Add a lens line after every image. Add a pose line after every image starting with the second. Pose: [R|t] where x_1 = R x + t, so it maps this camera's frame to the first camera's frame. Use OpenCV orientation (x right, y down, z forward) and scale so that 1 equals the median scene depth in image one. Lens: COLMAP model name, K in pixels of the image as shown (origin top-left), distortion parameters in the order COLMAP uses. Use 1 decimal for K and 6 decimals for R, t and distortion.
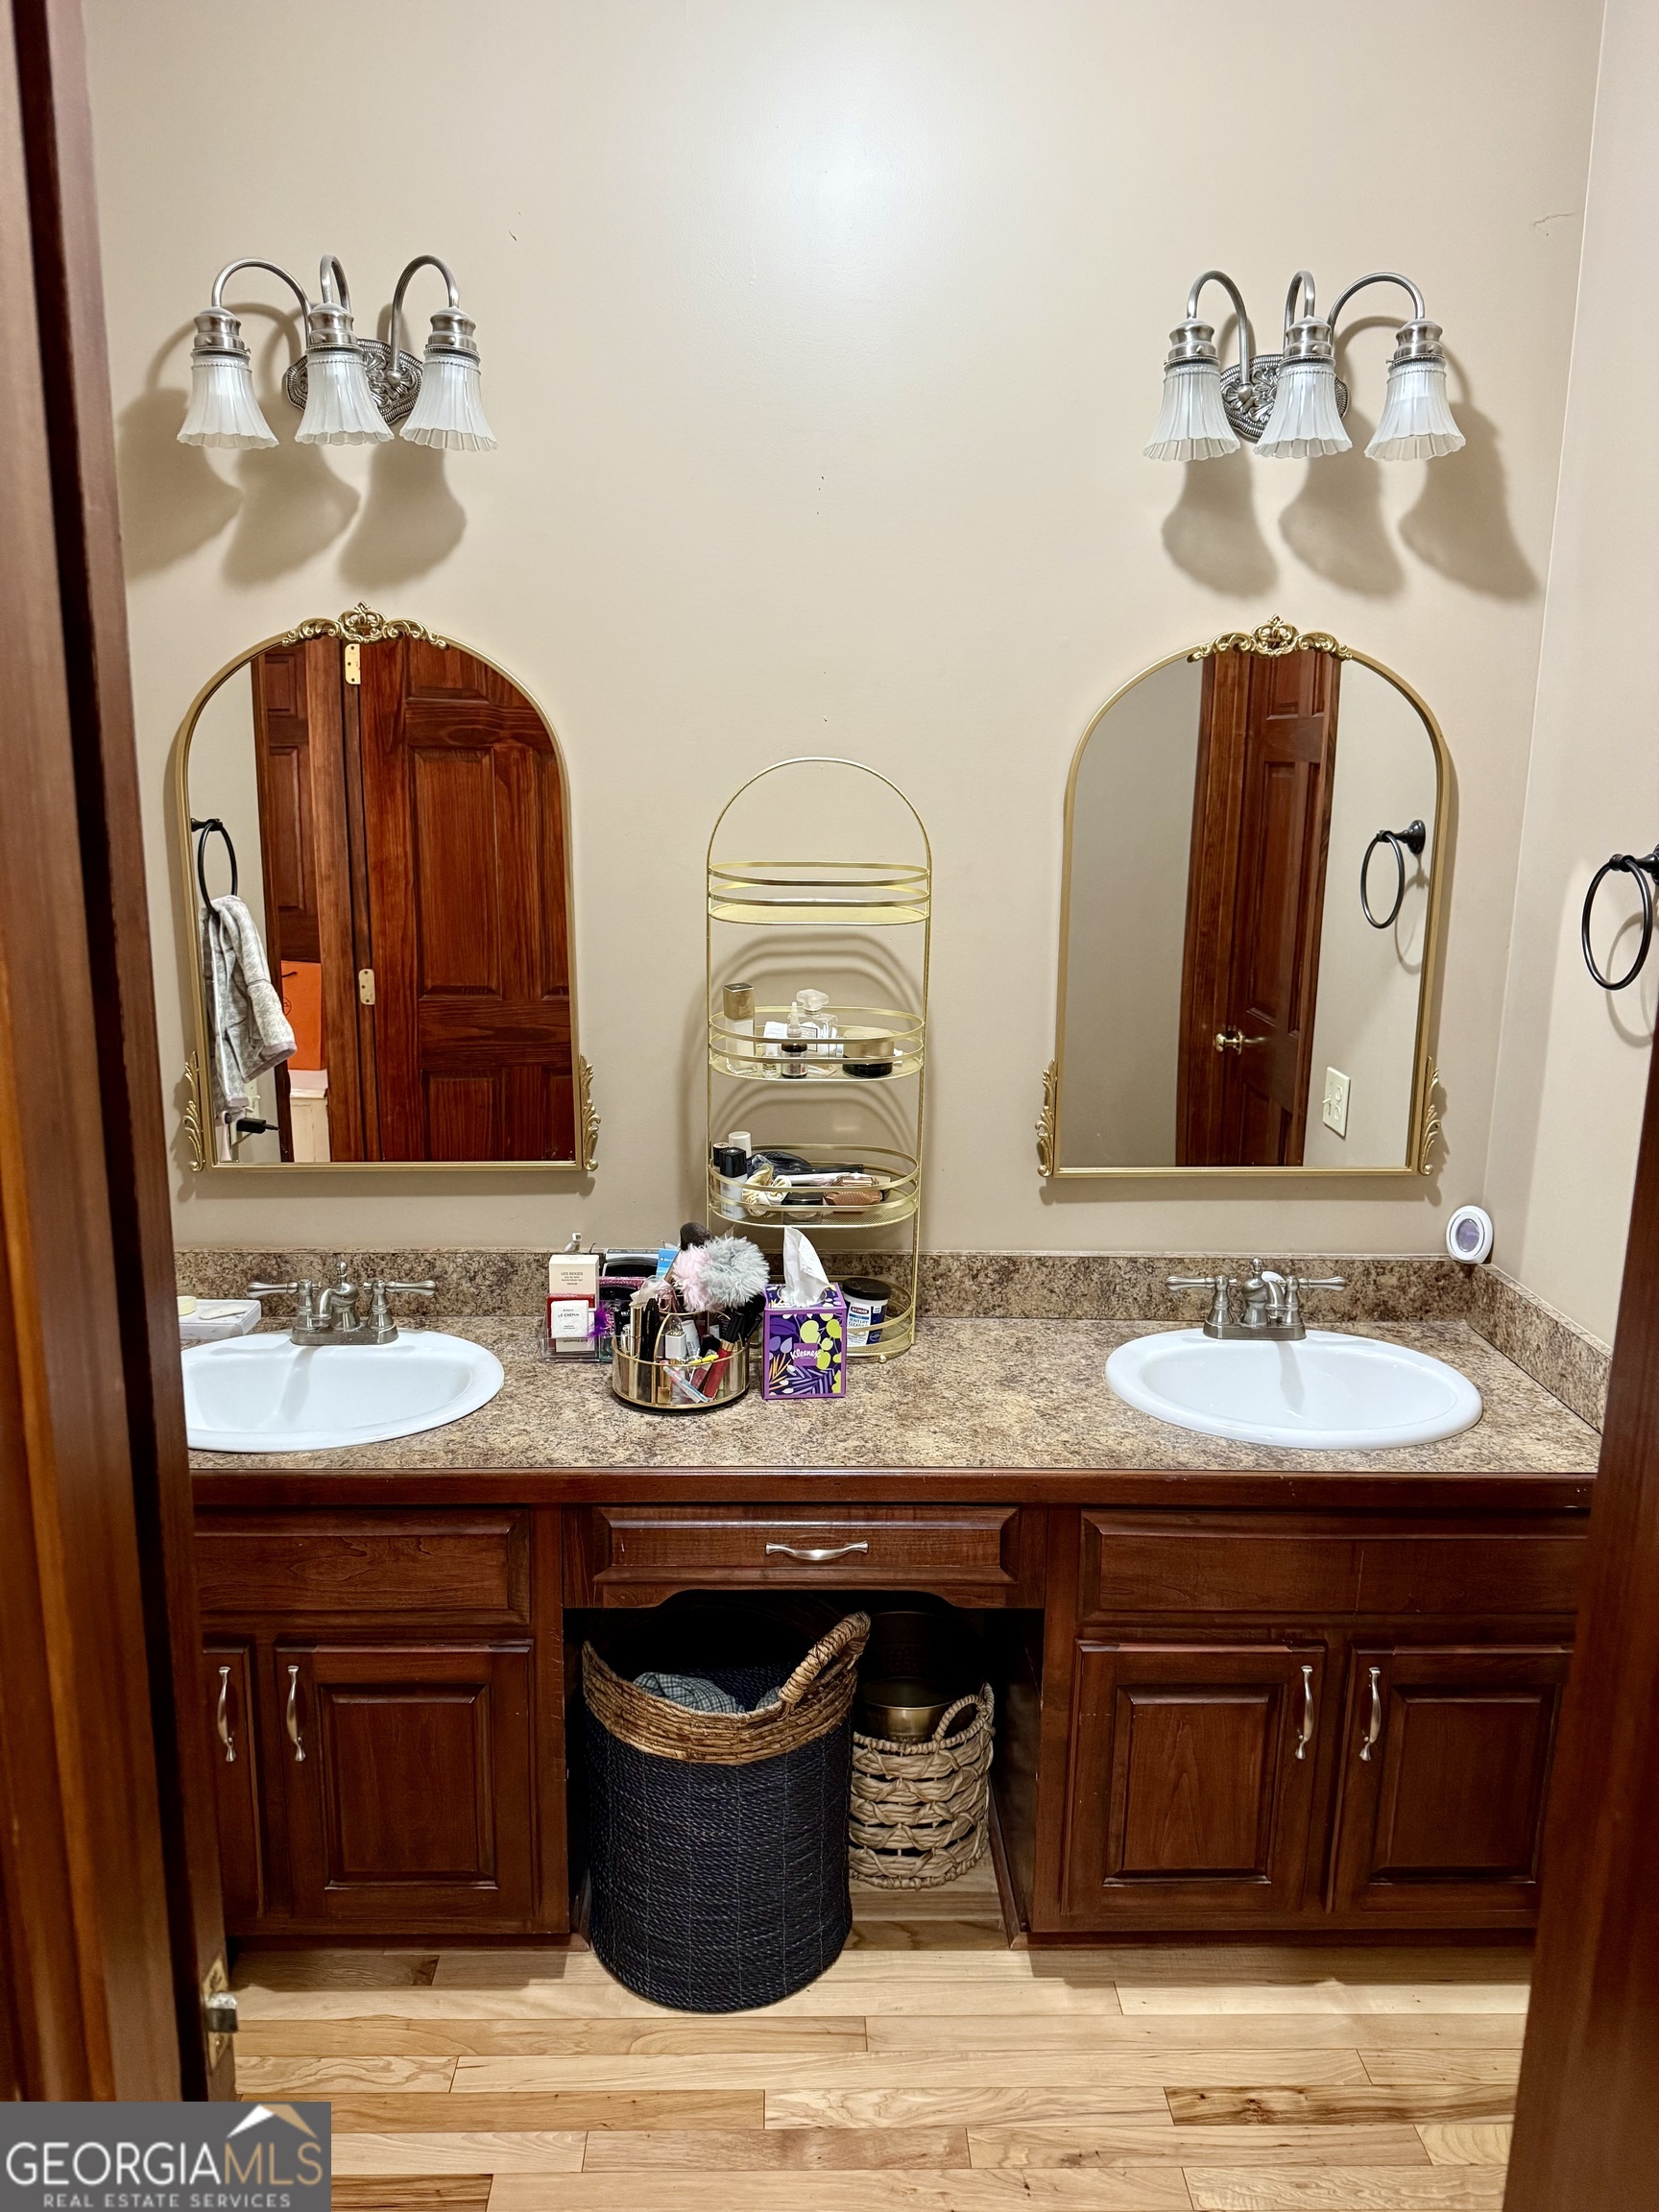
lens RADIAL K [[1526.1, 0, 820.1], [0, 1526.1, 1106.5], [0, 0, 1]] dist [0.069427, -0.136646]
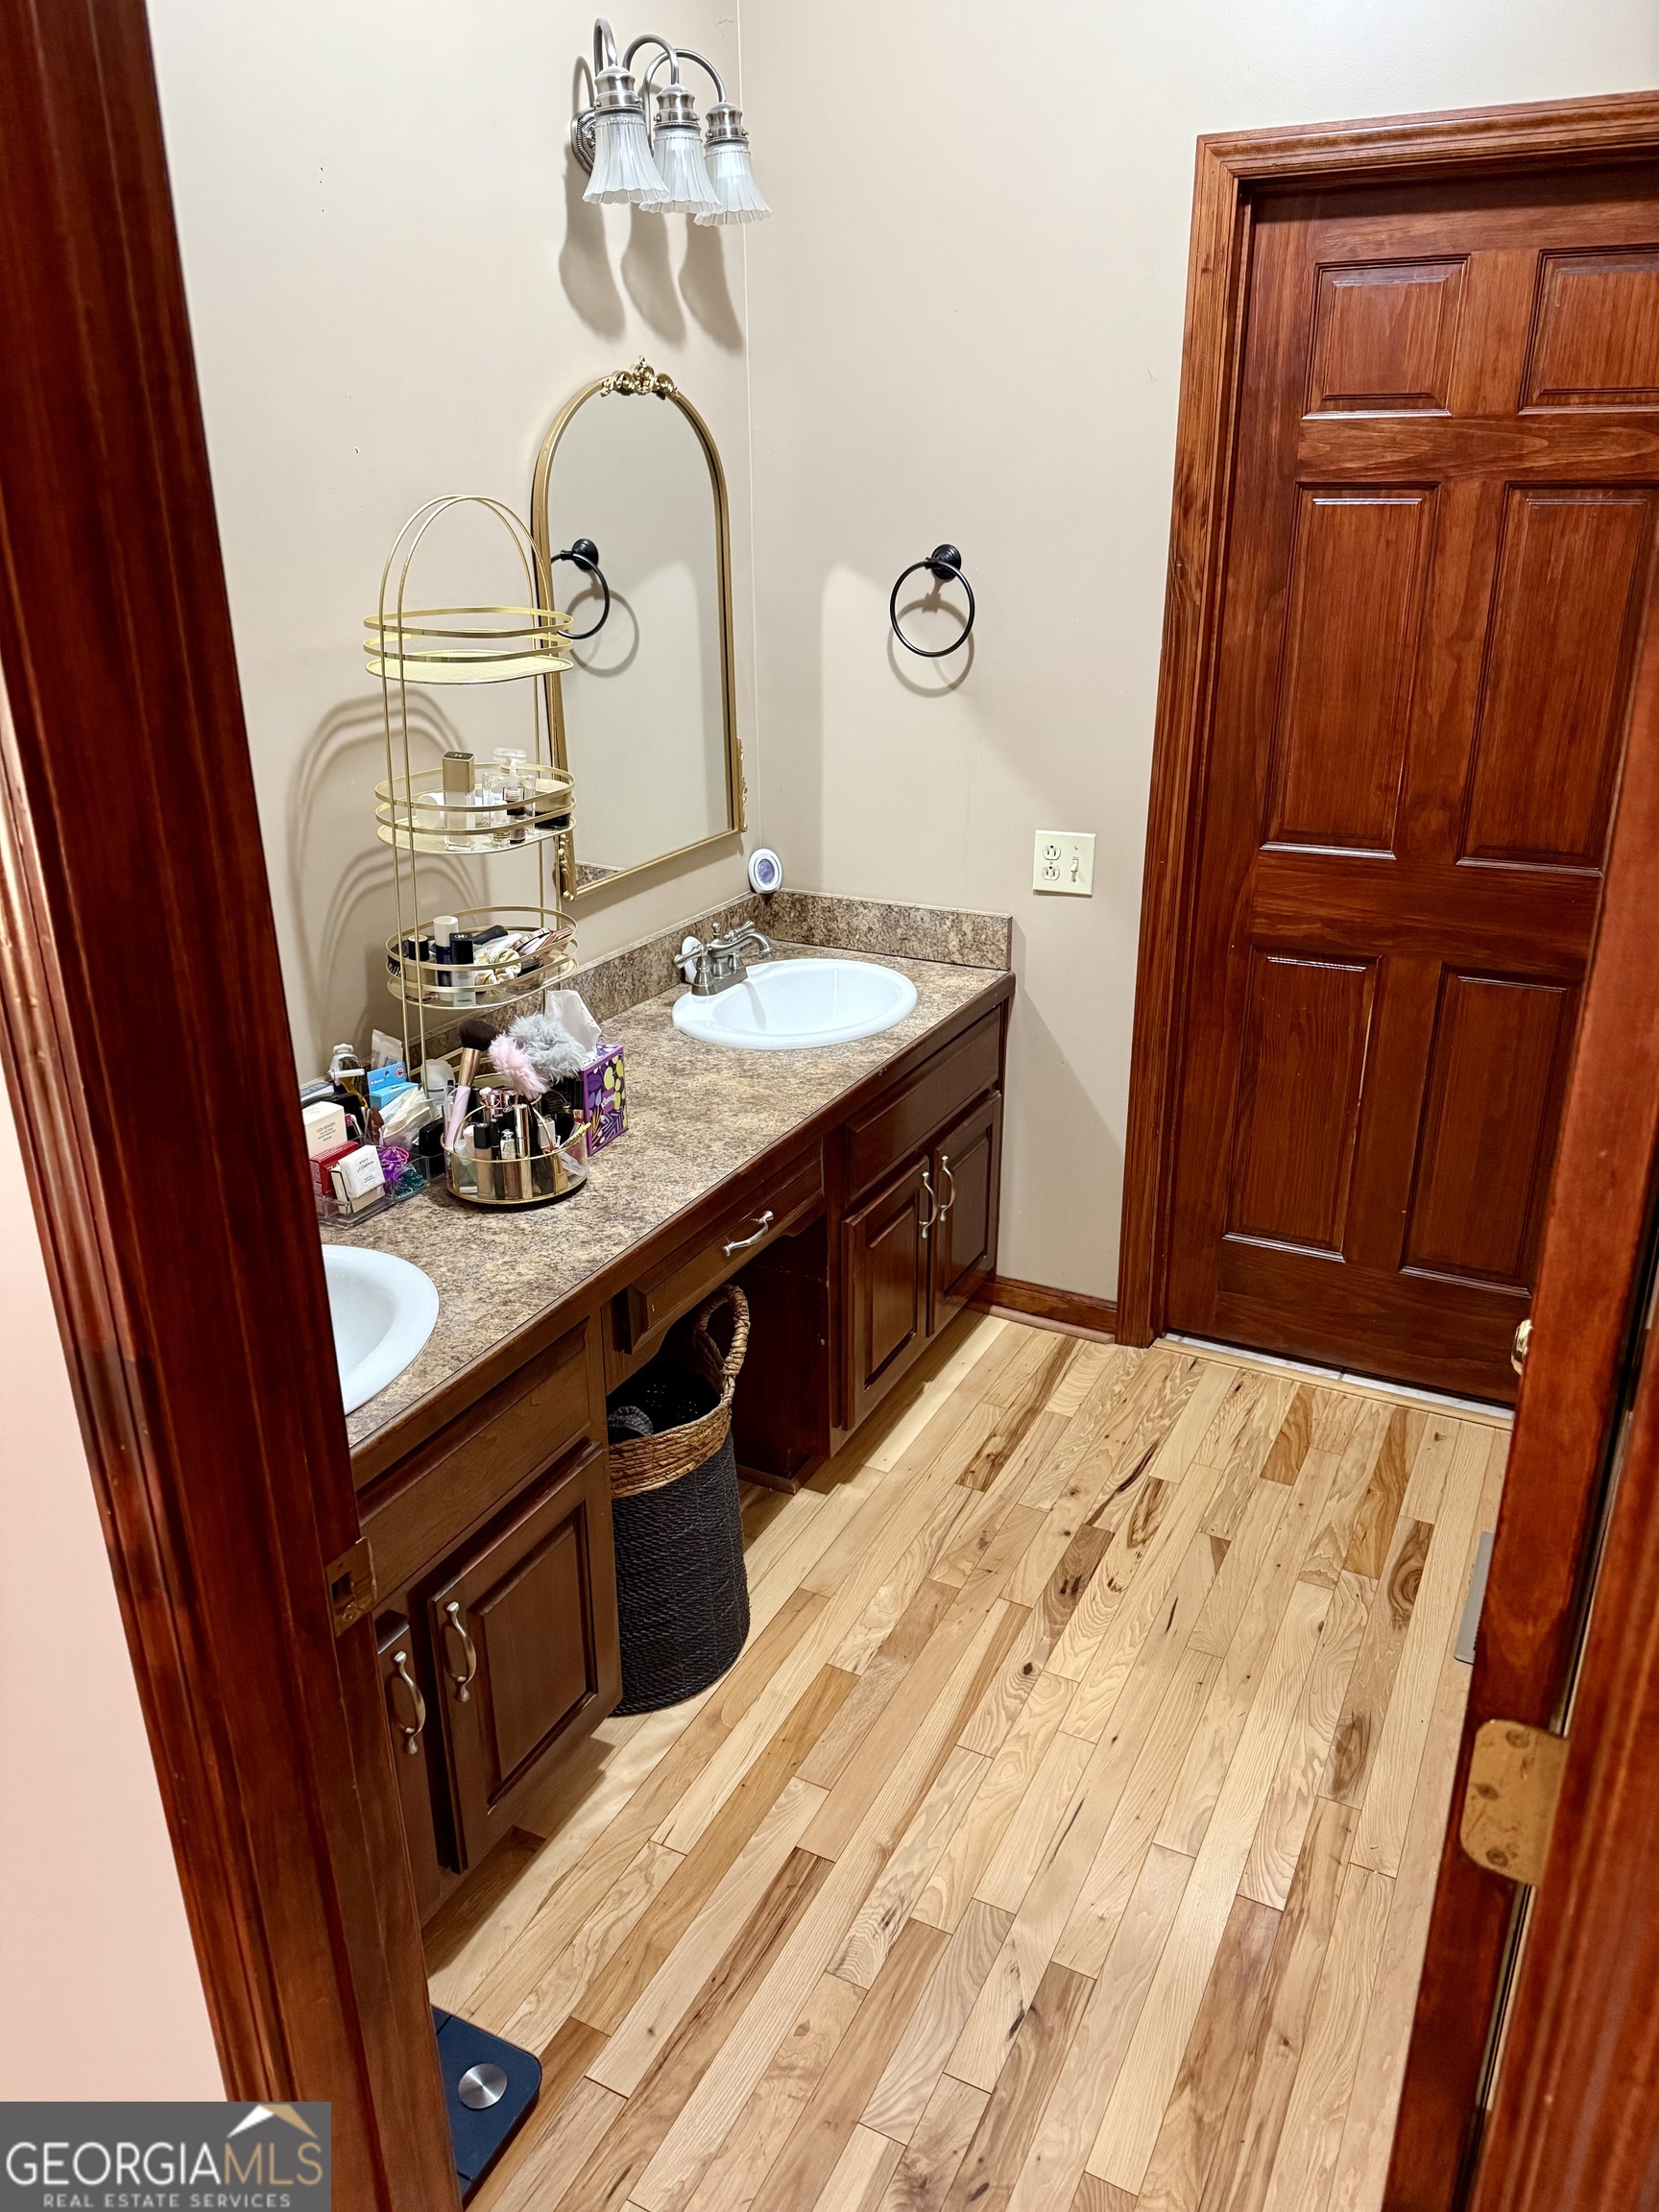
lens RADIAL K [[1526.1, 0, 820.1], [0, 1526.1, 1106.5], [0, 0, 1]] dist [0.069427, -0.136646]
pose [[0.474572, -0.343876, 0.810266, -0.791440], [0.198935, 0.938614, 0.281830, -0.100102], [-0.857442, 0.027442, 0.513849, 0.339643]]
